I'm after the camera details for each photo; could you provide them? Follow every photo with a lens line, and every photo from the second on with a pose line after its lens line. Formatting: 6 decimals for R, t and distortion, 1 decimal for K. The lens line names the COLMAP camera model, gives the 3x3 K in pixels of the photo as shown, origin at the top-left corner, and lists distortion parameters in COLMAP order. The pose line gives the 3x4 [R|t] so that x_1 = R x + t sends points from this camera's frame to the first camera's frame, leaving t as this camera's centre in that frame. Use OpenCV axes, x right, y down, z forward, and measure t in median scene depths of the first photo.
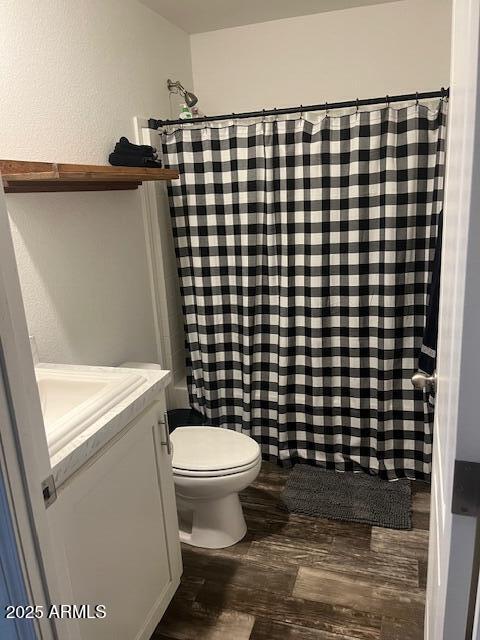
lens RADIAL K [[486.0, 0, 237.5], [0, 486.0, 320.1], [0, 0, 1]] dist [0.041004, -0.033177]
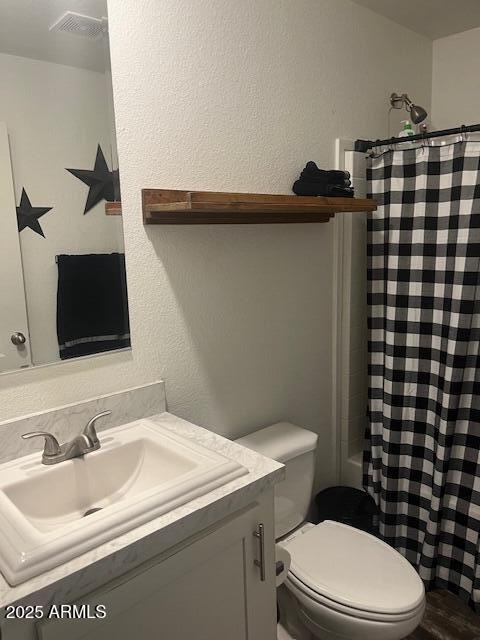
lens RADIAL K [[486.0, 0, 242.9], [0, 486.0, 321.7], [0, 0, 1]] dist [0.041004, -0.033177]
pose [[0.873723, 0.121462, -0.471015, 0.084358], [-0.146658, 0.989041, -0.017000, -0.058531], [0.463789, 0.083932, 0.881961, 0.191652]]
